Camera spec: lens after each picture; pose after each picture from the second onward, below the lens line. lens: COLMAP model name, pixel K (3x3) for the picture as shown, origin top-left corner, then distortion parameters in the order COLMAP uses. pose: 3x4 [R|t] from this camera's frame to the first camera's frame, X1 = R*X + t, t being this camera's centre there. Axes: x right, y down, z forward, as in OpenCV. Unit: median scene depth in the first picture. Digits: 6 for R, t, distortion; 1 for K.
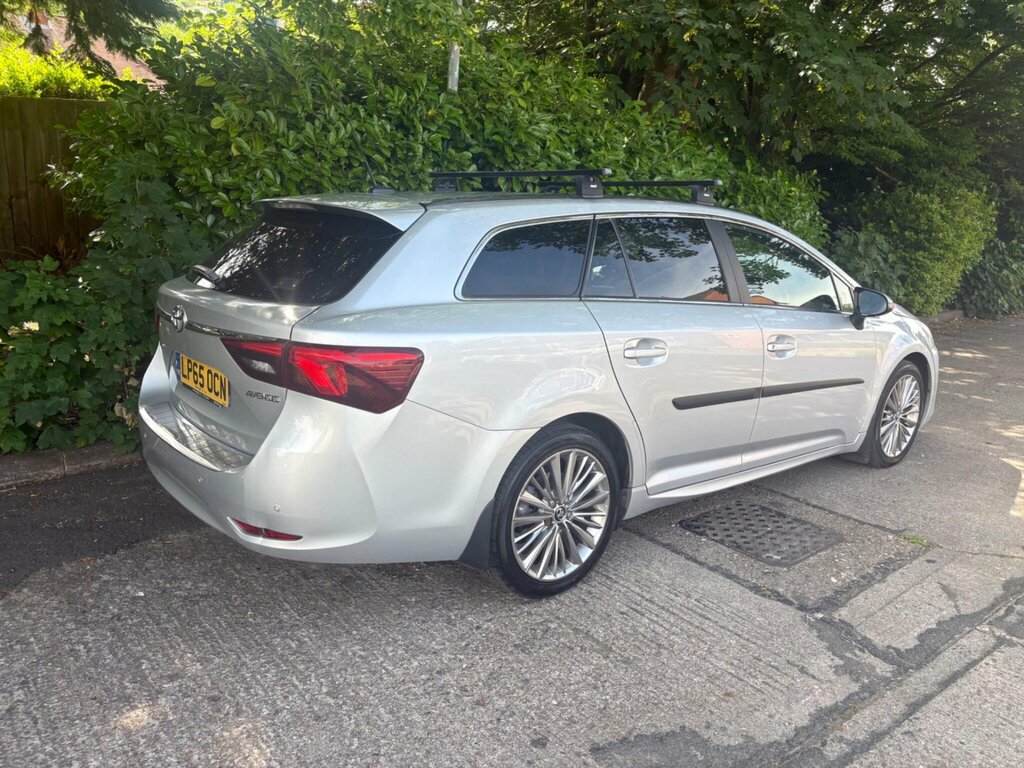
lens RADIAL K [[748.2, 0, 511.4], [0, 748.2, 391.7], [0, 0, 1]] dist [0.029712, -0.011106]
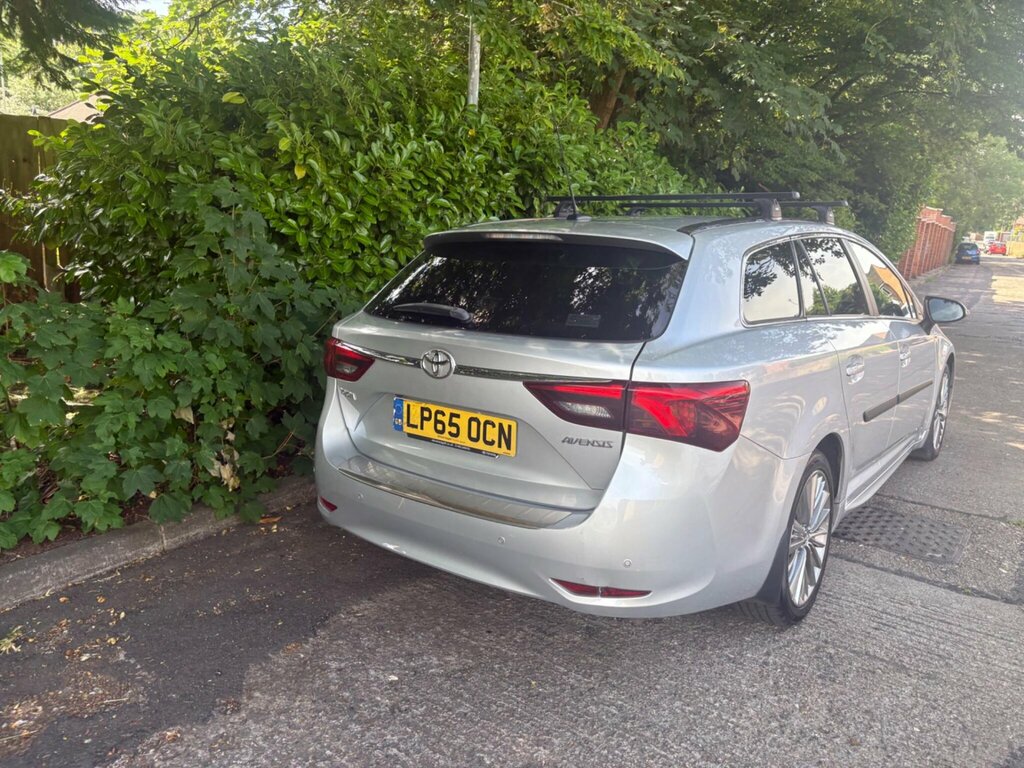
lens RADIAL K [[749.9, 0, 512.9], [0, 749.9, 377.3], [0, 0, 1]] dist [0.047773, -0.046389]
pose [[0.974479, -0.061691, 0.215836, -0.327464], [0.069668, 0.997133, -0.029540, -0.028382], [-0.213395, 0.043823, 0.975983, 0.060287]]
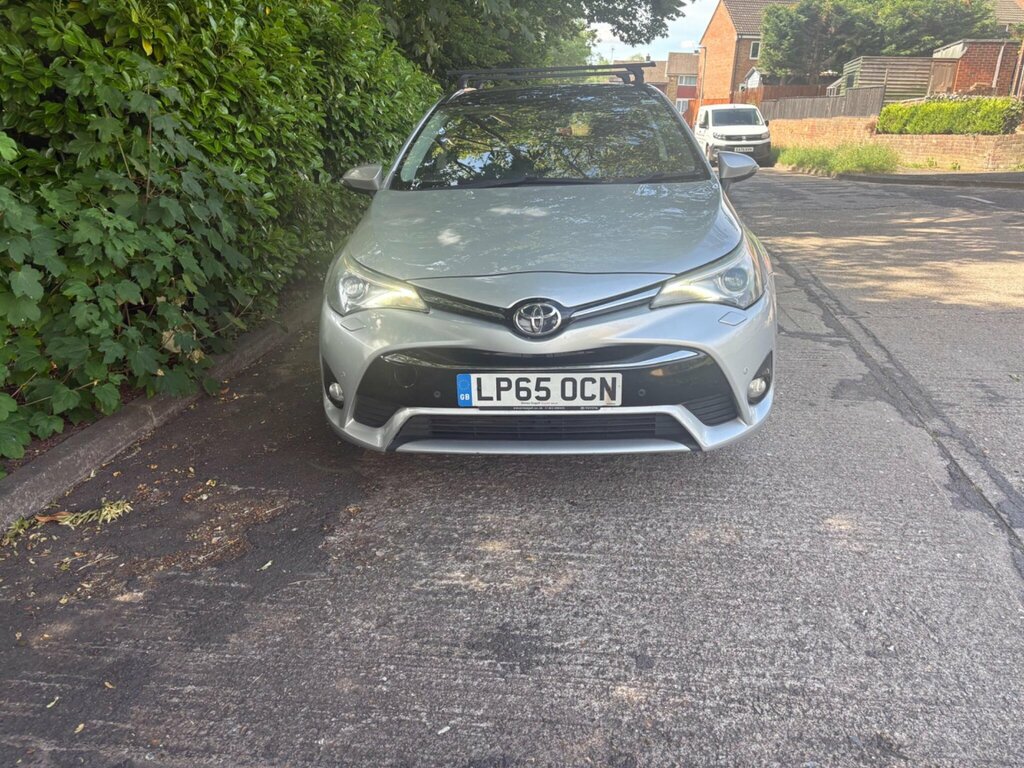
lens RADIAL K [[760.2, 0, 484.8], [0, 760.2, 368.5], [0, 0, 1]] dist [0.054965, -0.038056]
pose [[0.765698, -0.257409, 0.589446, -0.700016], [0.213806, 0.966176, 0.144189, -0.004347], [-0.606625, 0.015622, 0.794835, 0.039803]]
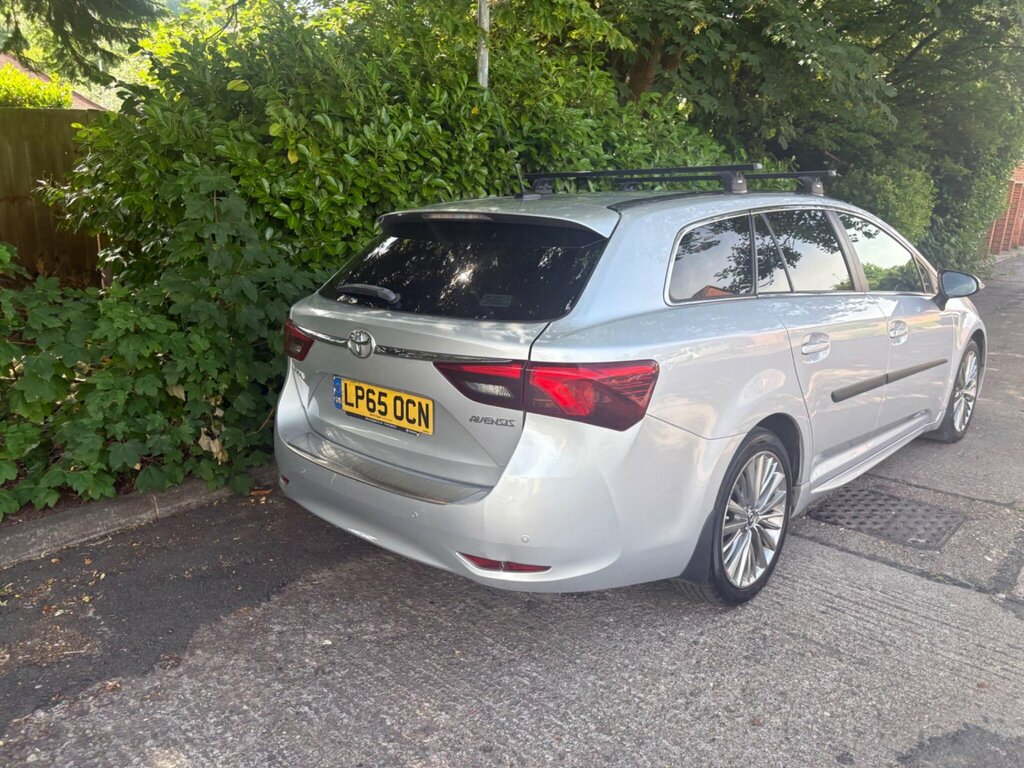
lens RADIAL K [[749.9, 0, 512.2], [0, 749.9, 390.3], [0, 0, 1]] dist [0.033650, -0.023174]
pose [[0.992007, -0.068155, 0.106194, -0.214456], [0.067617, 0.997674, 0.008667, -0.020941], [-0.106538, -0.001417, 0.994308, 0.034747]]
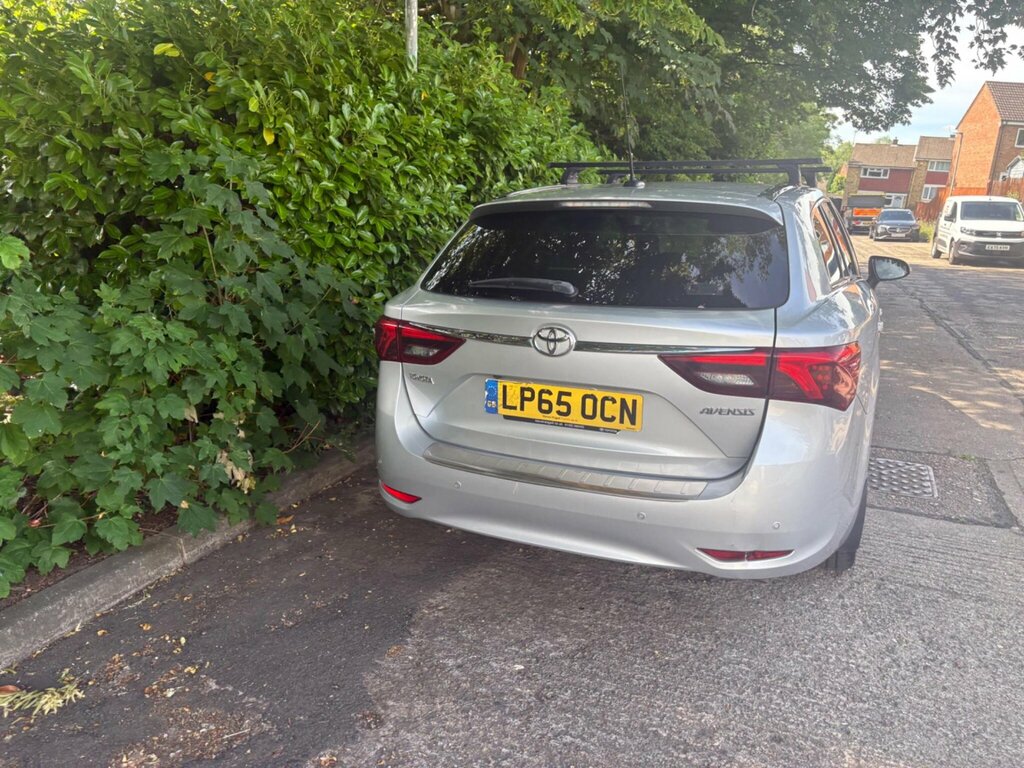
lens RADIAL K [[753.8, 0, 509.6], [0, 753.8, 388.6], [0, 0, 1]] dist [0.048483, -0.045362]
pose [[0.903021, -0.133427, 0.408350, -0.505897], [0.126742, 0.990980, 0.043523, -0.051470], [-0.410474, 0.012453, 0.911787, 0.136597]]
